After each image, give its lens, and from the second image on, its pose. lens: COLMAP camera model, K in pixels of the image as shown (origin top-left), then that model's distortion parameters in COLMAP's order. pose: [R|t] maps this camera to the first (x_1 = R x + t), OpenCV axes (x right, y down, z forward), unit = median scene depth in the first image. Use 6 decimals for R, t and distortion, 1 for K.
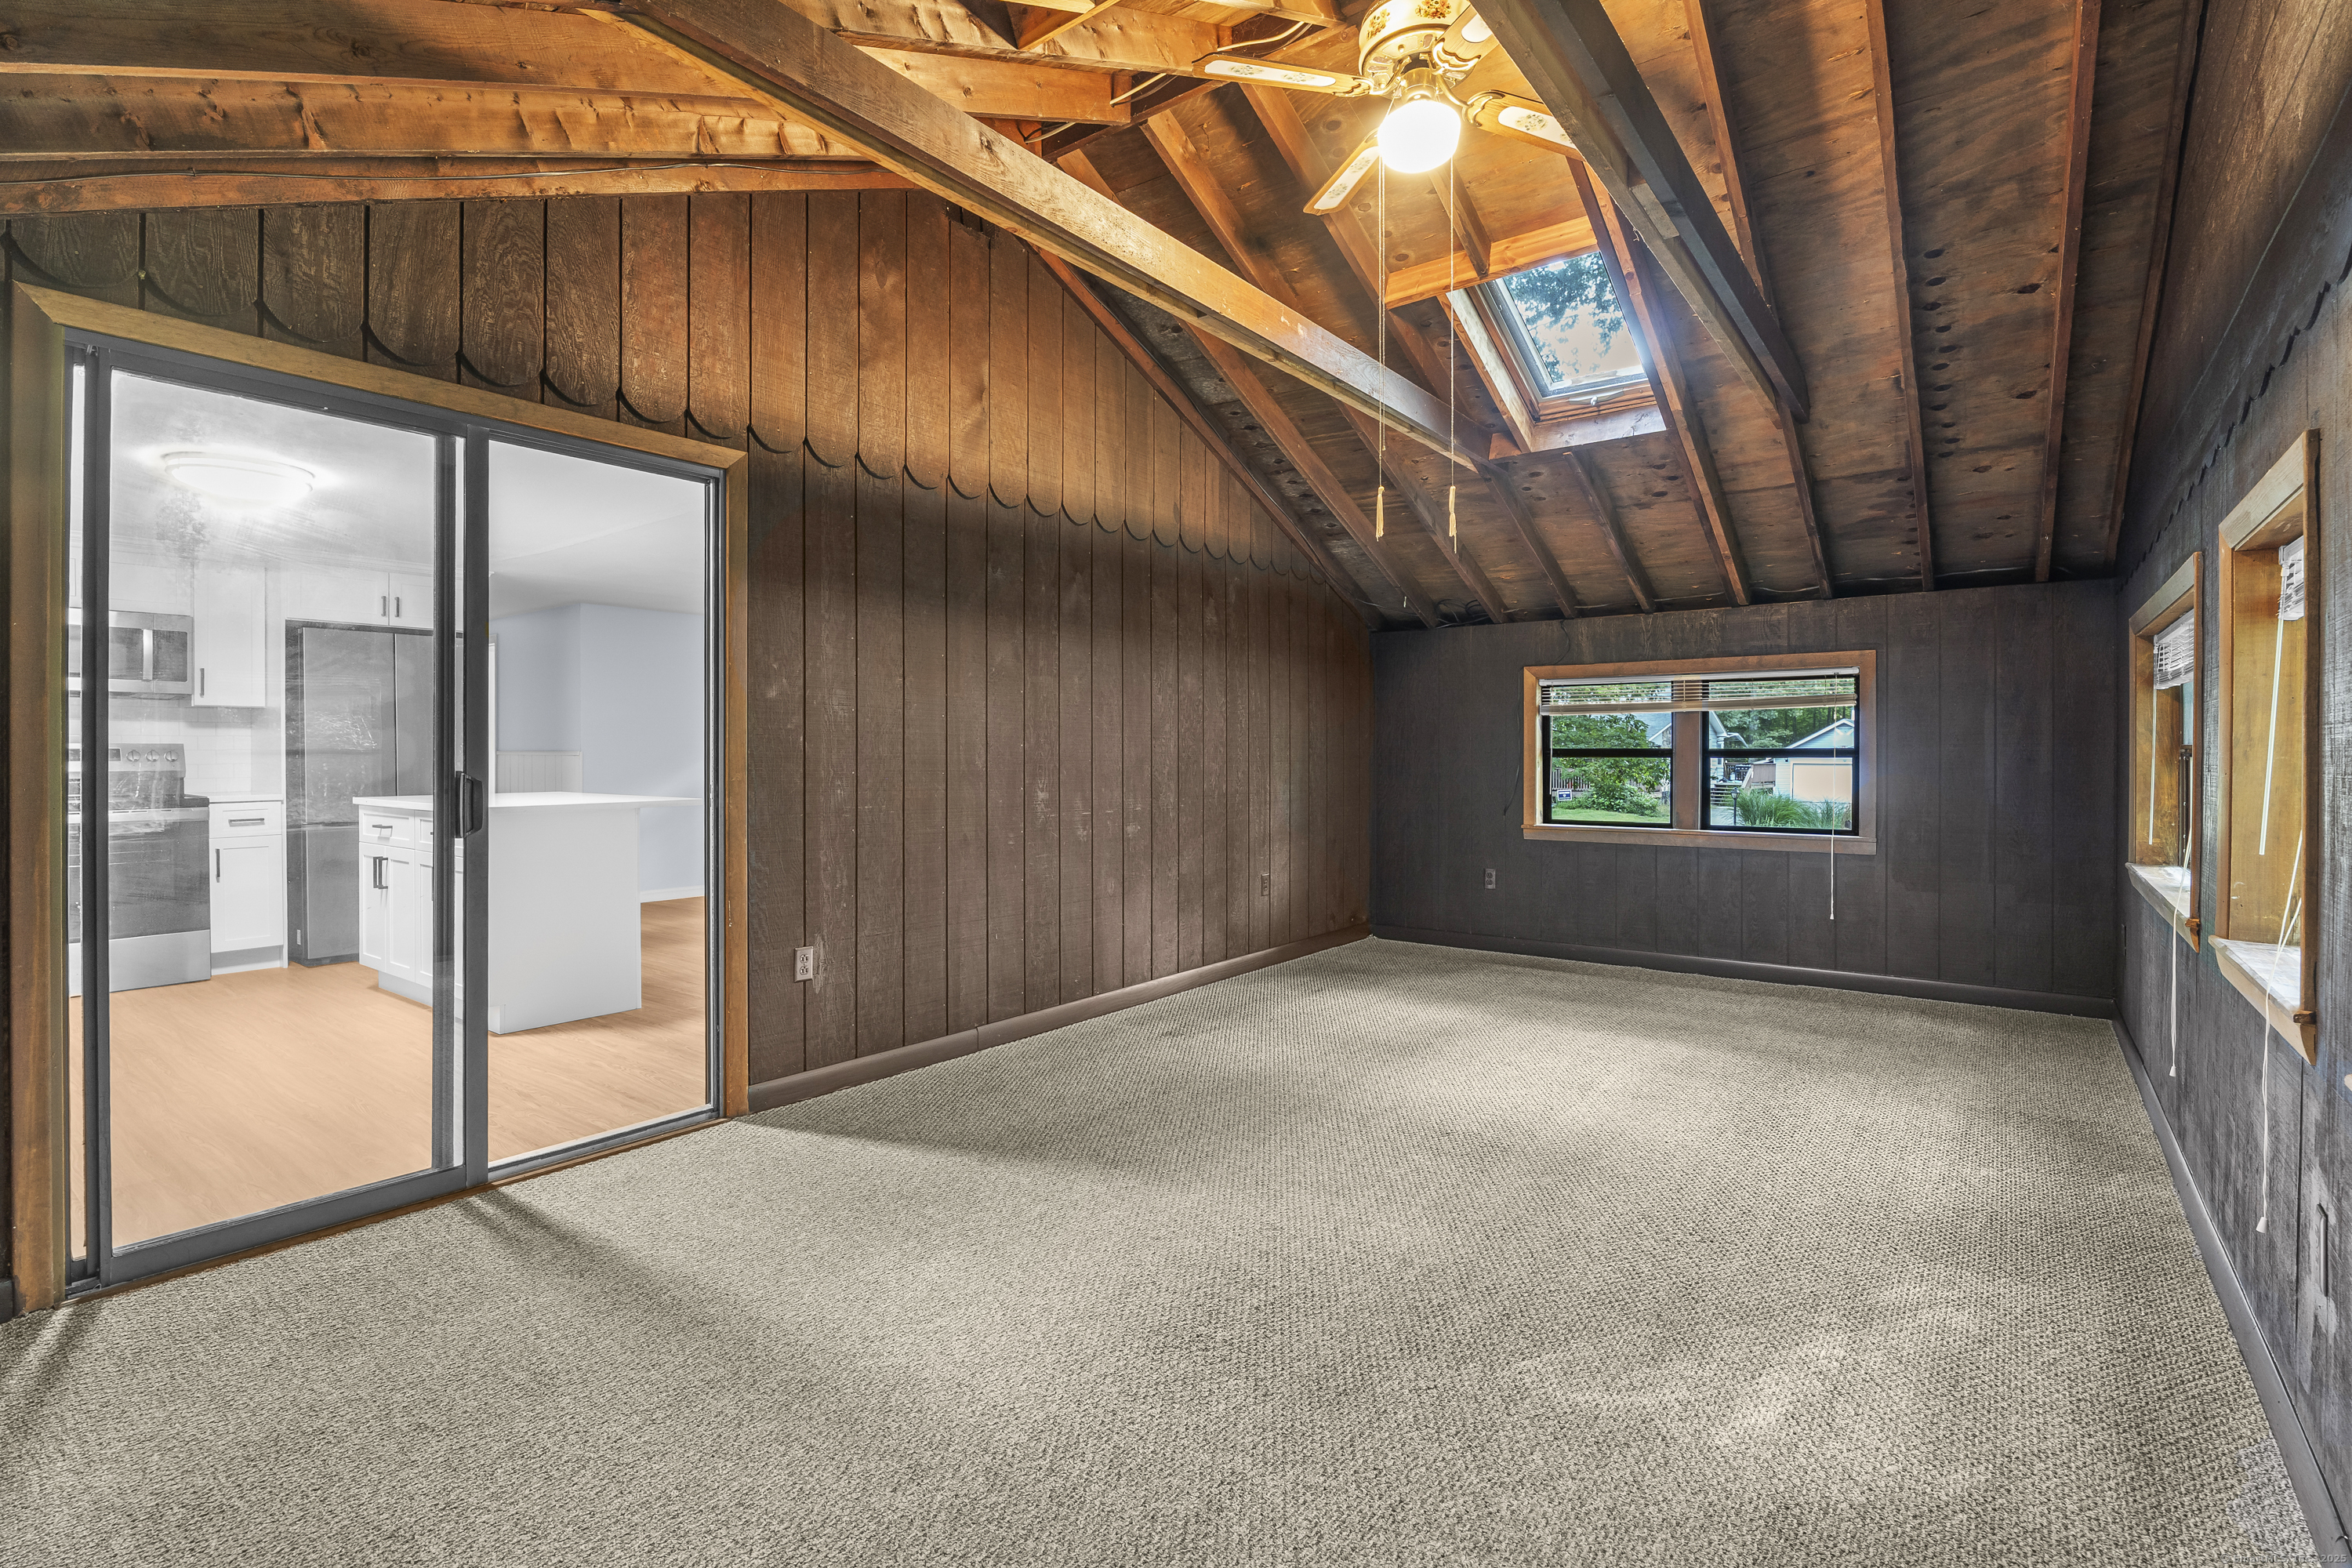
lens RADIAL K [[1080.8, 0, 1166.8], [0, 1080.8, 756.9], [0, 0, 1]] dist [-0.010654, 0.000078]
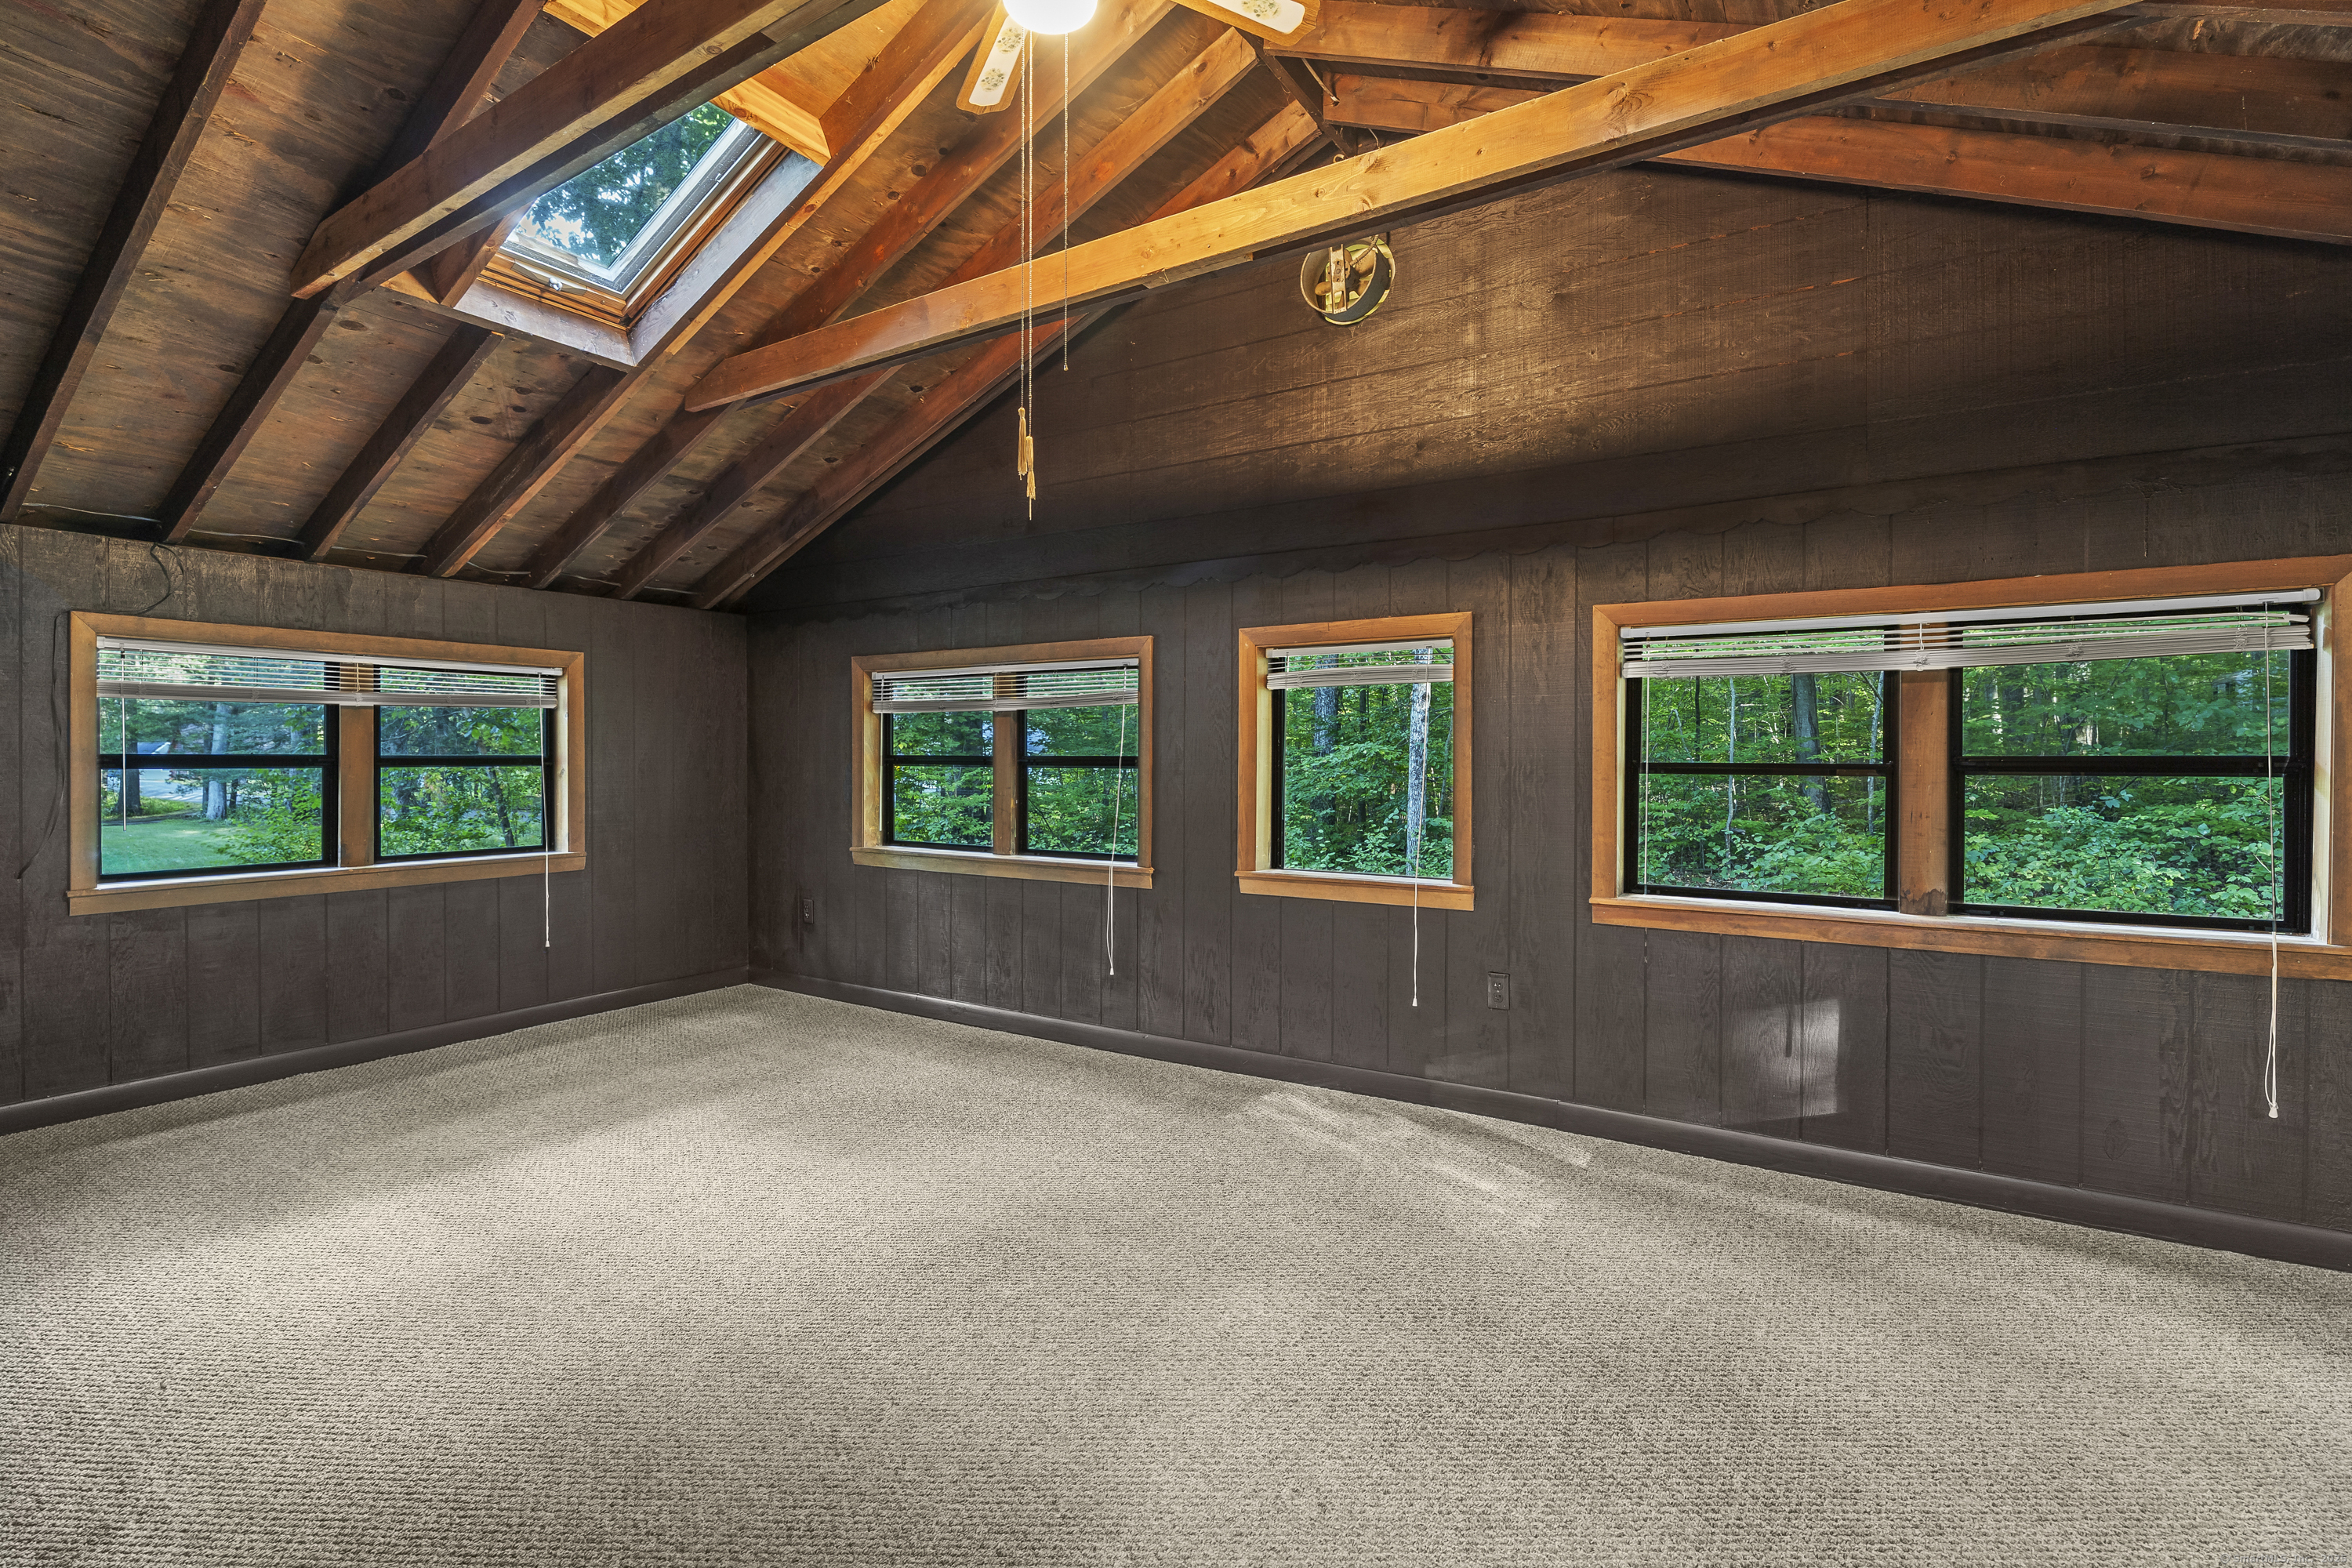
lens RADIAL K [[1080.8, 0, 1166.8], [0, 1080.8, 756.9], [0, 0, 1]] dist [-0.010654, 0.000078]
pose [[-0.086265, 0.004100, 0.996264, -0.347009], [0.001210, 0.999991, -0.004010, -0.004554], [-0.996272, 0.000860, -0.086269, 0.607557]]
